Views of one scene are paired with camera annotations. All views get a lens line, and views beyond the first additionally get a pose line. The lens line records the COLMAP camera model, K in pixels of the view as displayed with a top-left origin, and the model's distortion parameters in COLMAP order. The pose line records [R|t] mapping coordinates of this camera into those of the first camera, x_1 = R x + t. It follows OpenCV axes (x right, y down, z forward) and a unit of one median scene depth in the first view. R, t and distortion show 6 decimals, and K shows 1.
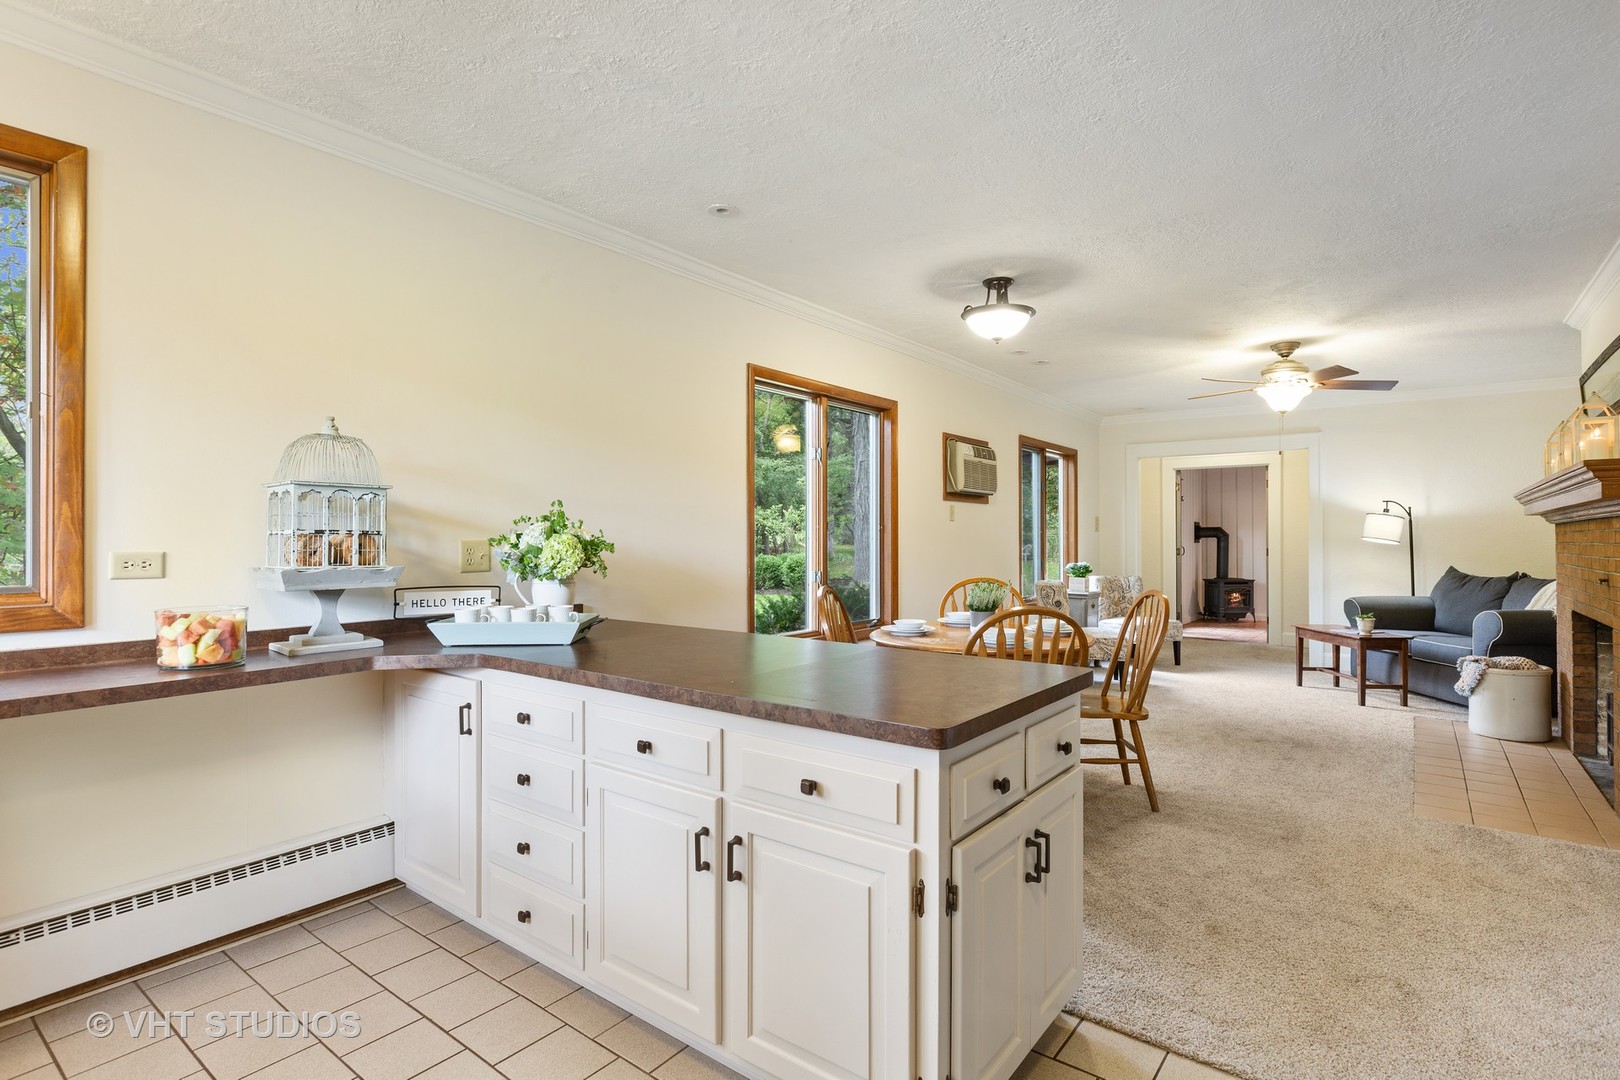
lens RADIAL K [[795.3, 0, 813.5], [0, 795.3, 536.5], [0, 0, 1]] dist [-0.002134, -0.003324]
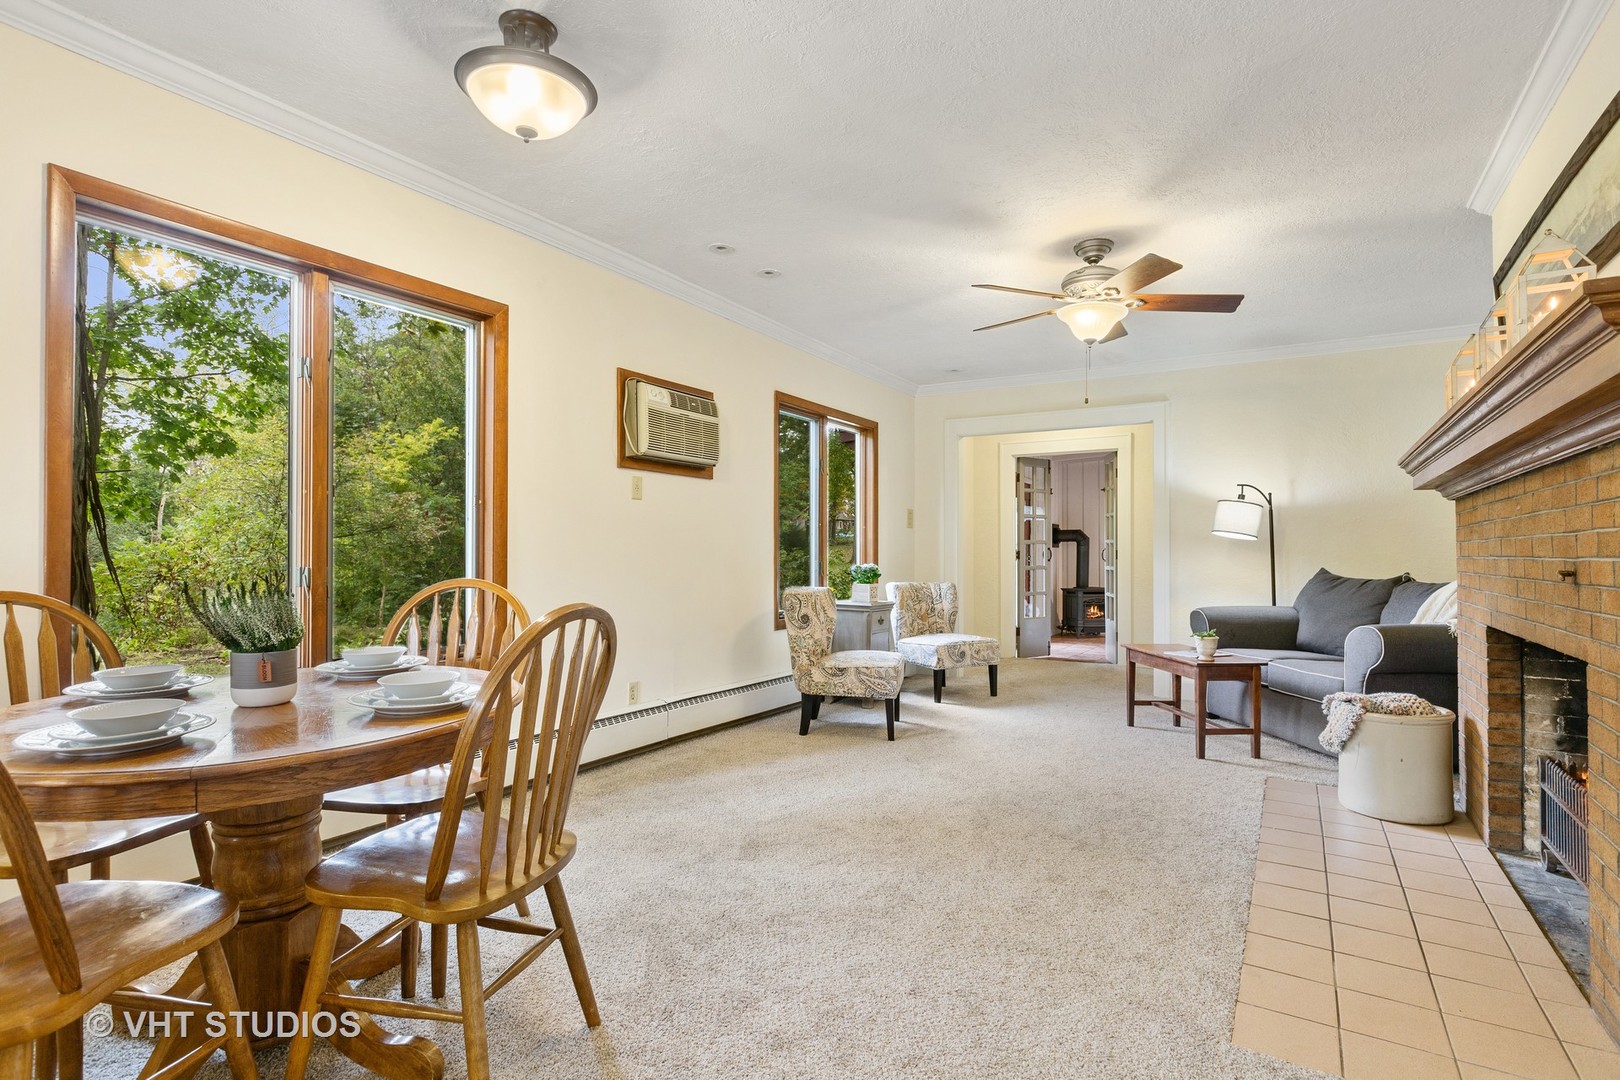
lens RADIAL K [[795.3, 0, 808.8], [0, 795.3, 547.7], [0, 0, 1]] dist [-0.002134, -0.003324]
pose [[0.995035, 0.002619, 0.099489, 0.266942], [-0.002335, 0.999993, -0.002965, 0.025277], [-0.099496, 0.002718, 0.995034, 0.320125]]
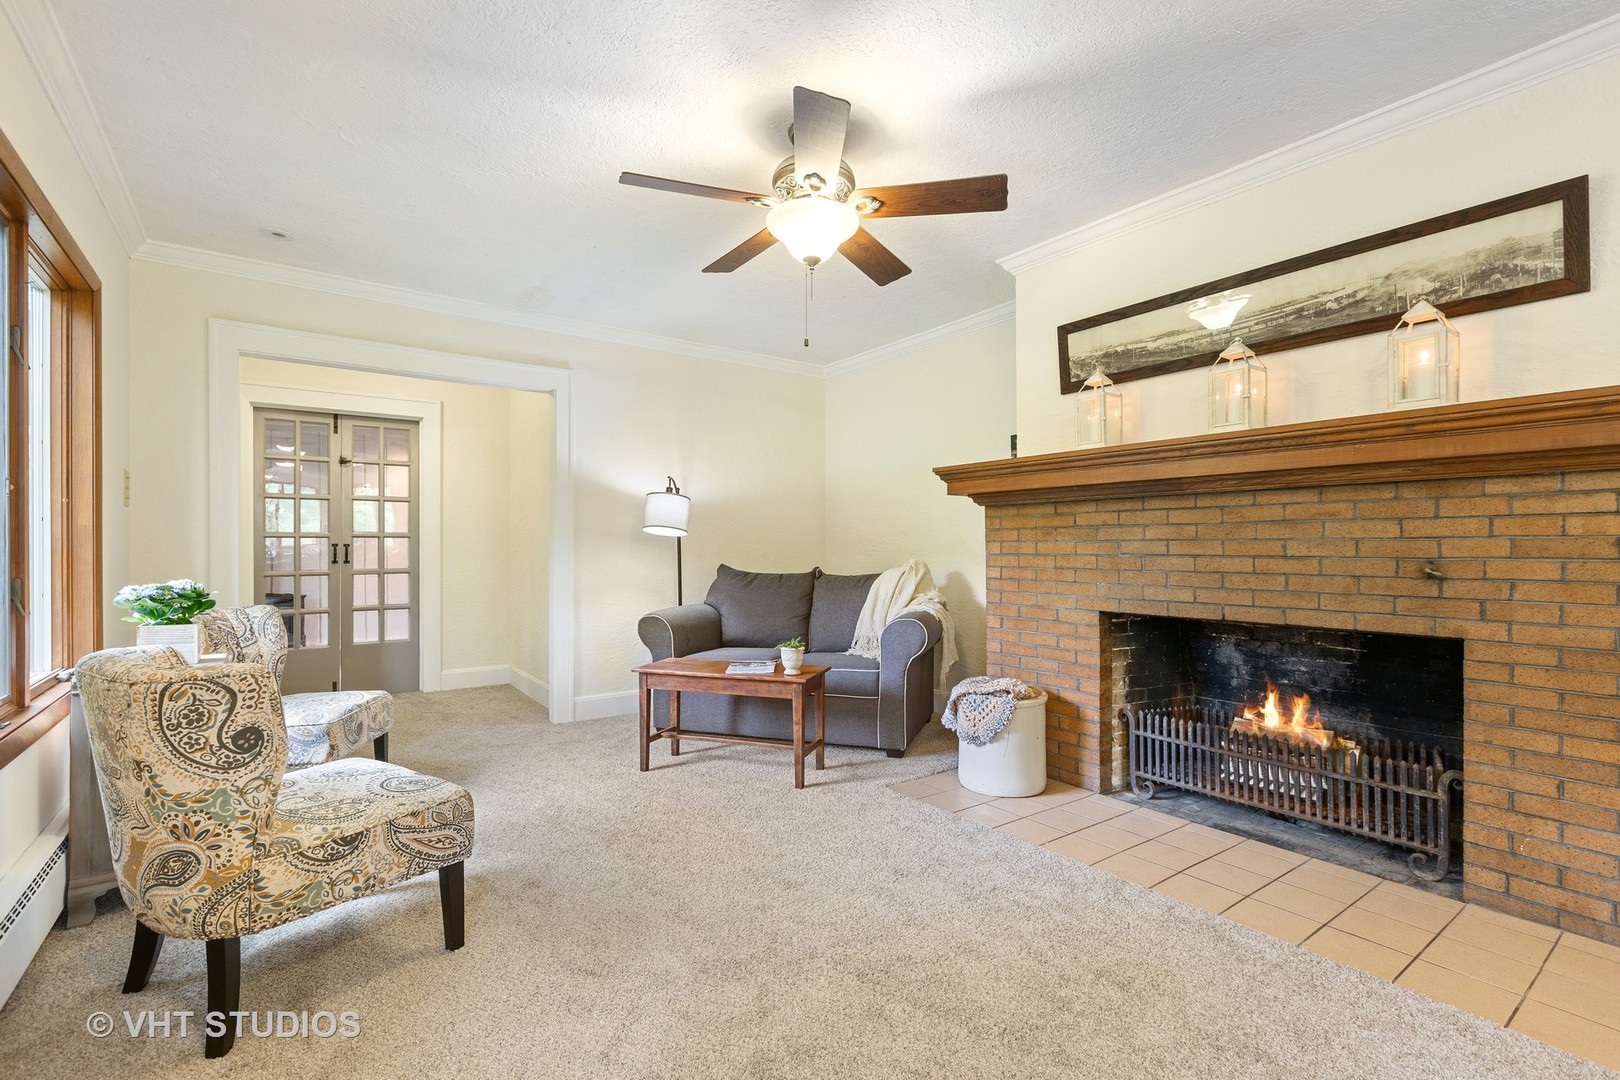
lens RADIAL K [[727.7, 0, 812.4], [0, 727.7, 541.7], [0, 0, 1]] dist [0.002431, 0.000109]
pose [[0.281958, 0.004773, 0.959415, 0.141056], [-0.003687, 0.999986, -0.003891, 0.020966], [-0.959420, -0.002440, 0.281972, 0.836133]]
